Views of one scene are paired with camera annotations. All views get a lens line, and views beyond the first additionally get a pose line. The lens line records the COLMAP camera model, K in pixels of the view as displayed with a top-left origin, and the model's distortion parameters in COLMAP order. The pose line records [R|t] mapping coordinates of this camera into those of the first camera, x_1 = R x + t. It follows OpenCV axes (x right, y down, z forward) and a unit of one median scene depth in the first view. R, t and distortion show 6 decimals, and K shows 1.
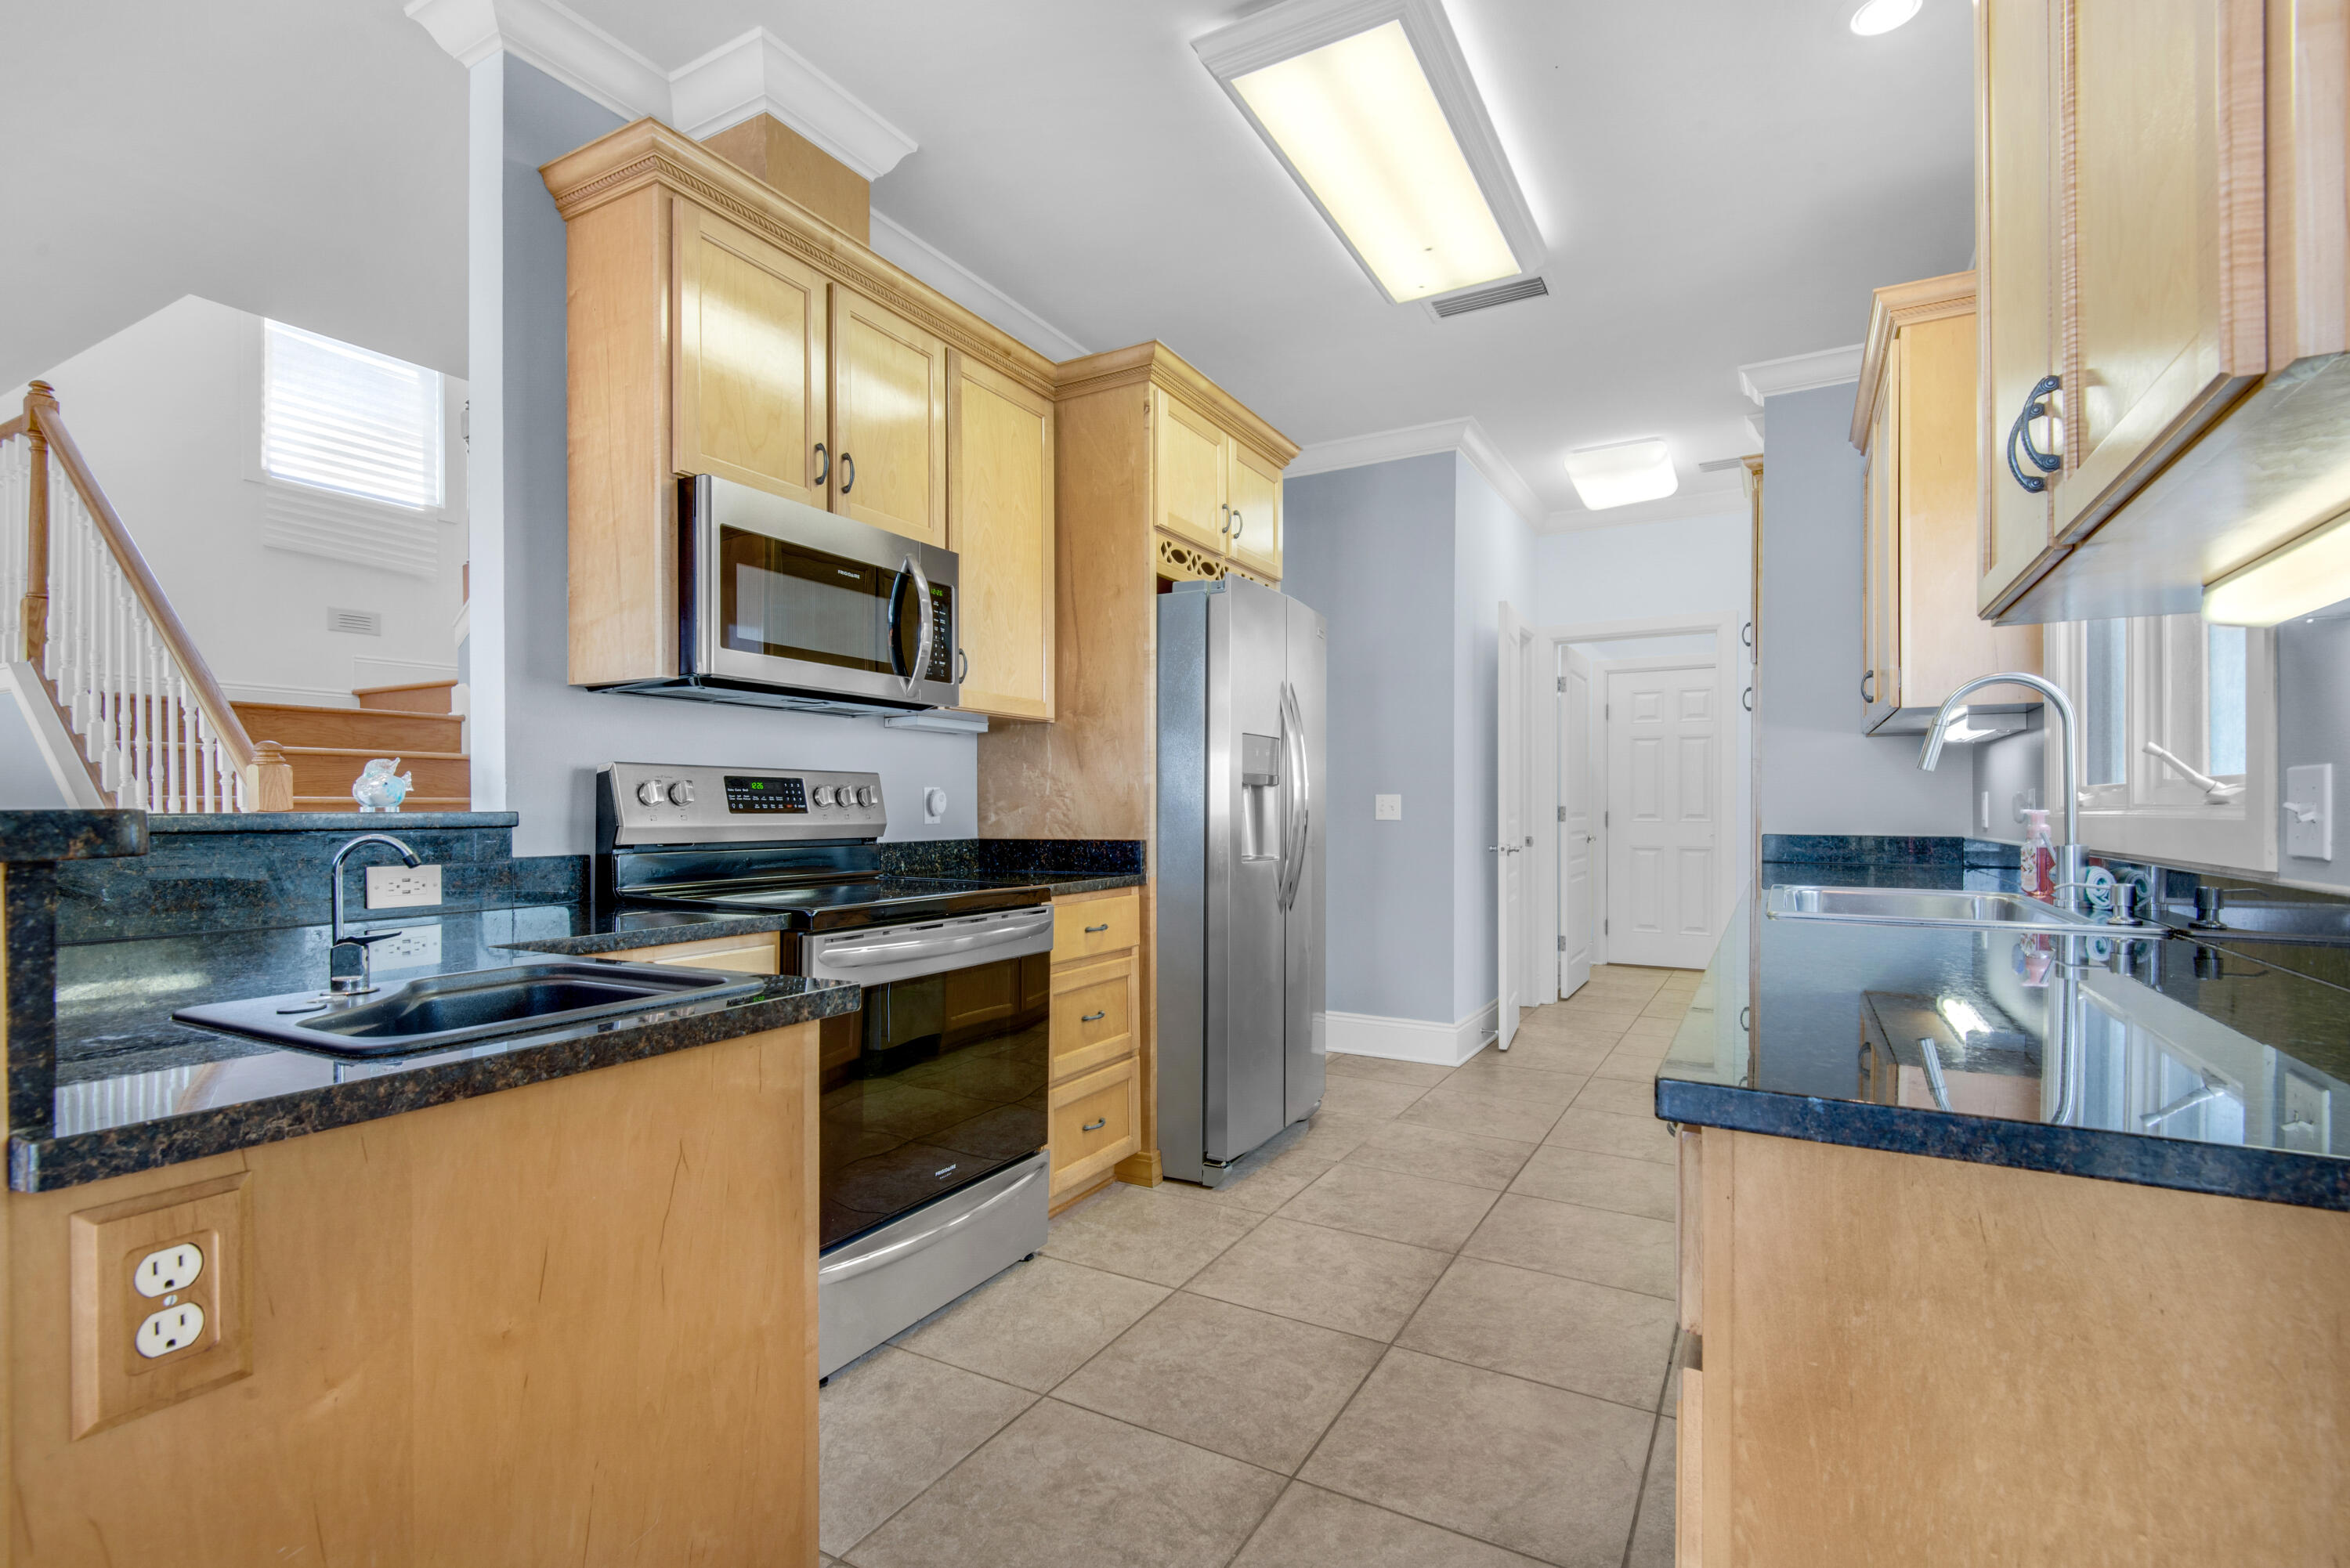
lens RADIAL K [[1081.6, 0, 1183.0], [0, 1081.6, 791.7], [0, 0, 1]] dist [0.028163, -0.013340]
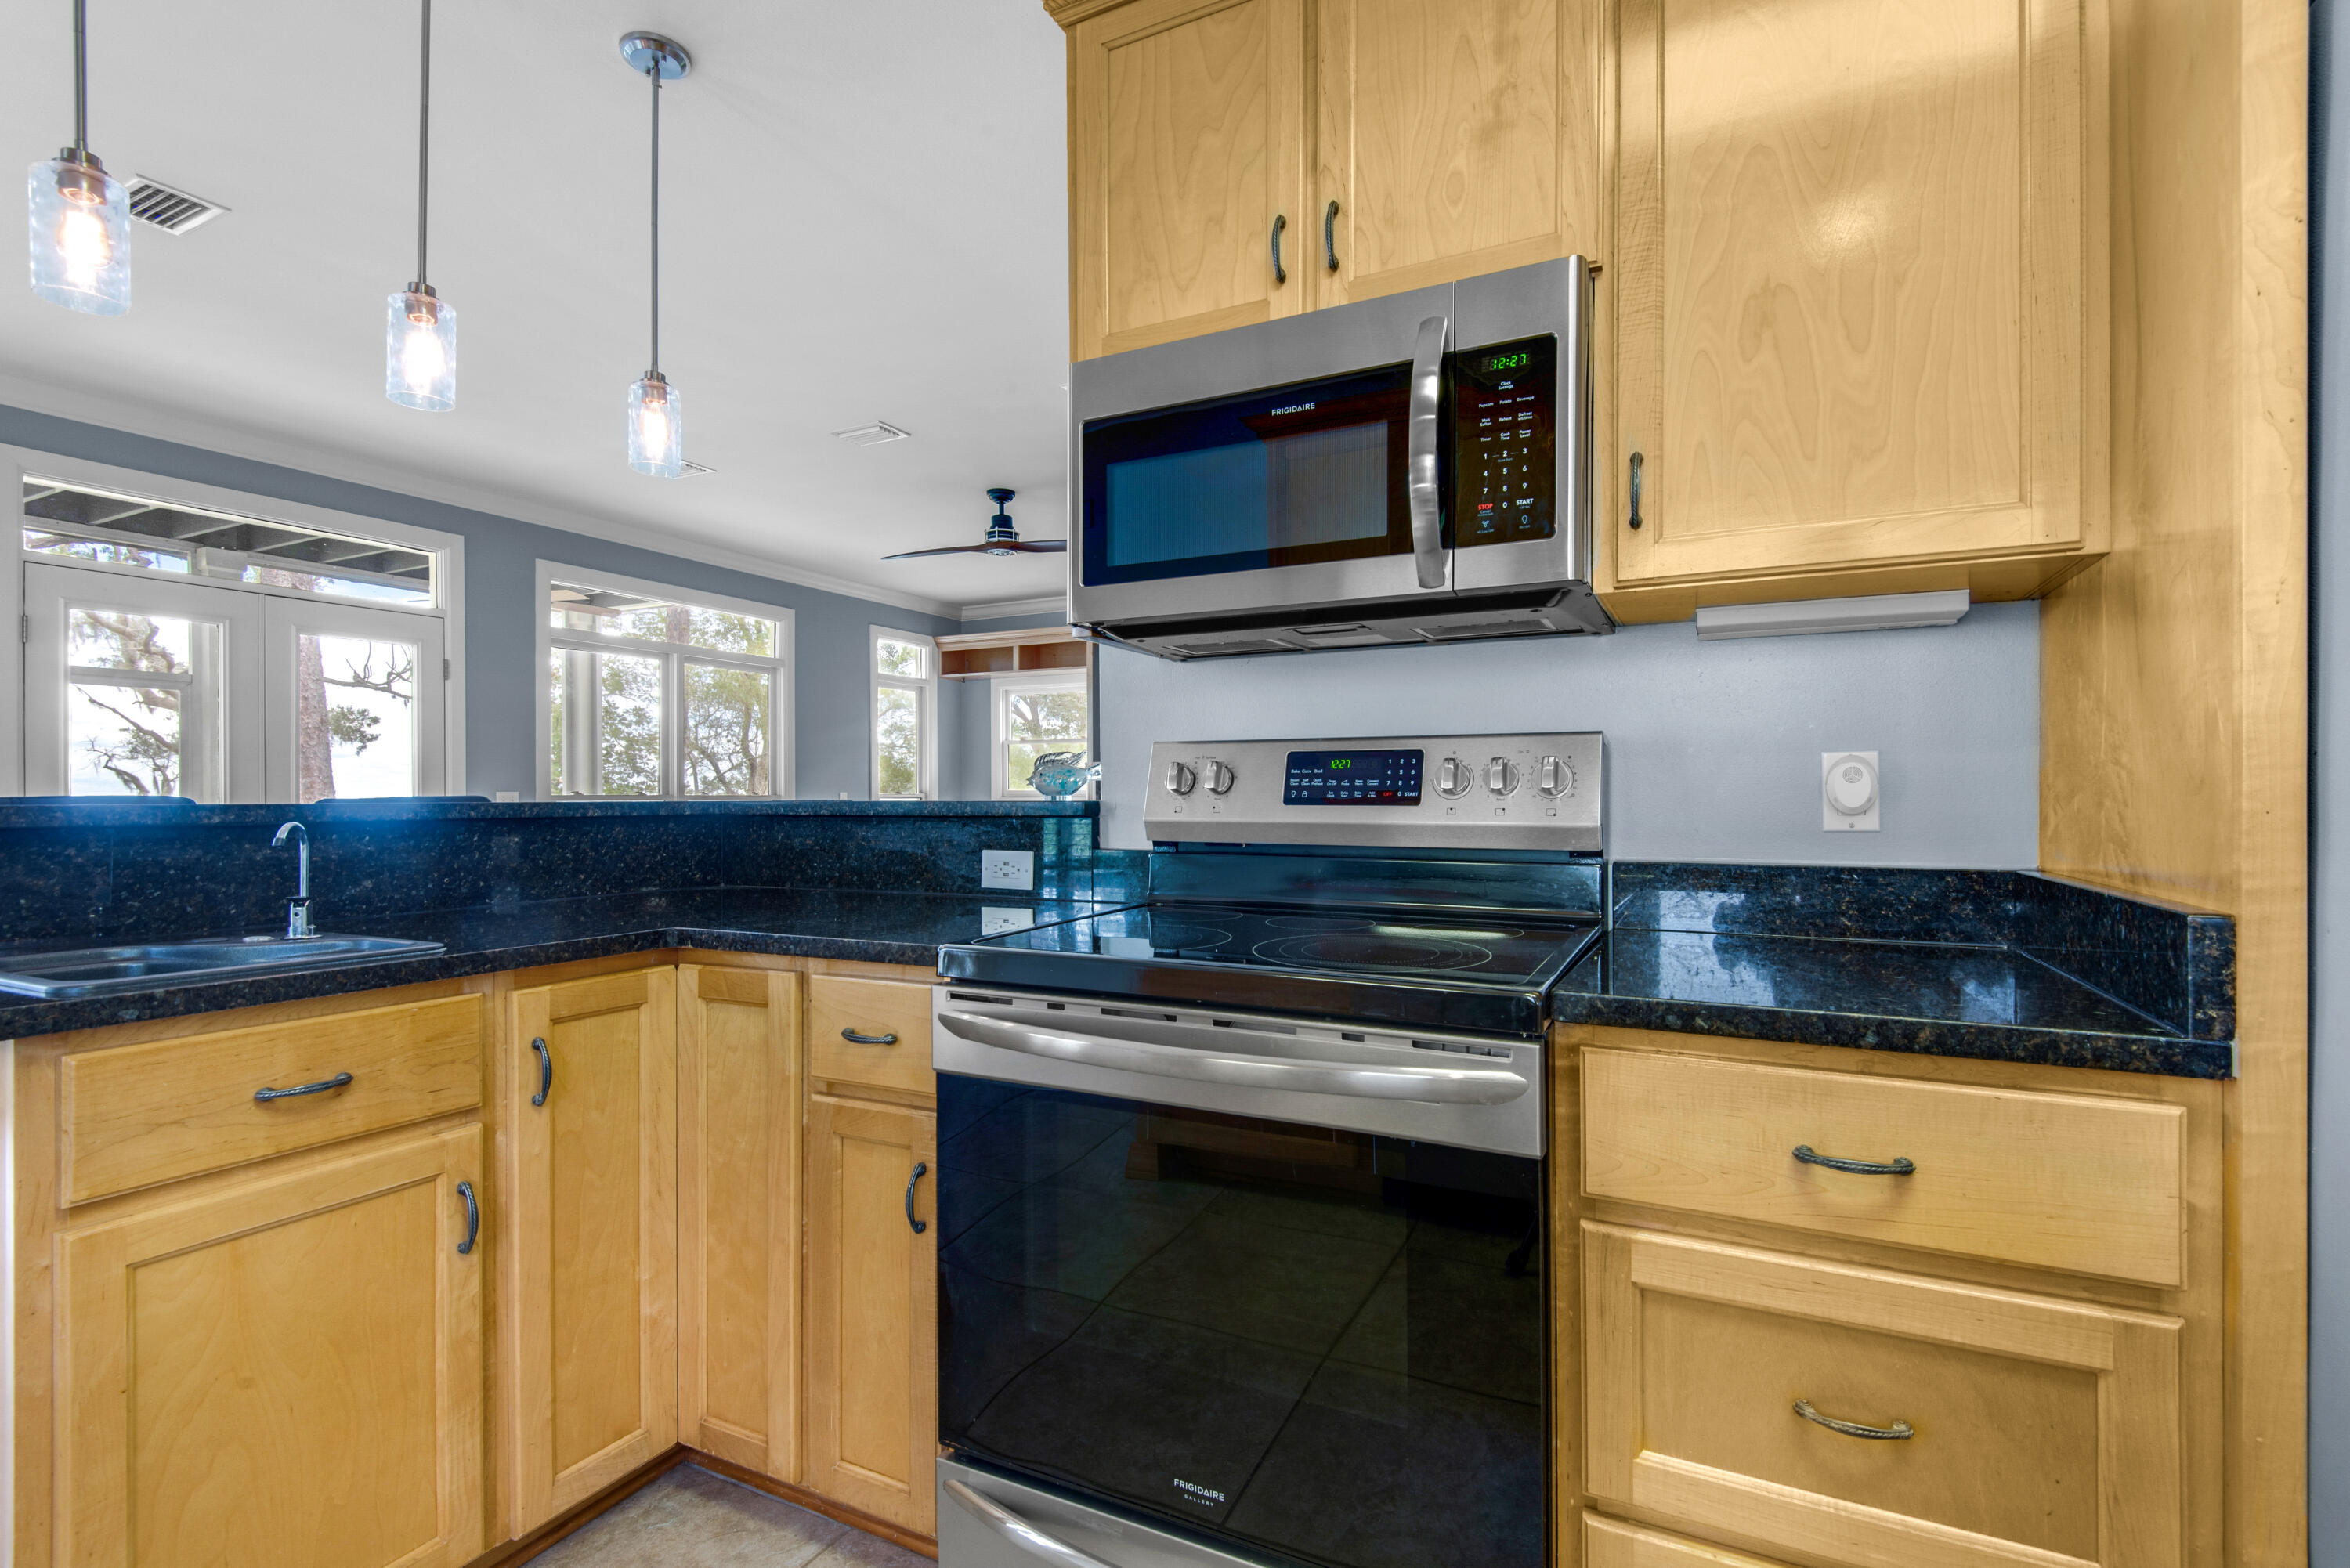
lens RADIAL K [[1081.6, 0, 1180.8], [0, 1081.6, 783.1], [0, 0, 1]] dist [0.028163, -0.013340]
pose [[0.039891, -0.007612, -0.999175, 0.279485], [0.018178, 0.999811, -0.006891, 0.009193], [0.999039, -0.017888, 0.040022, 0.870494]]
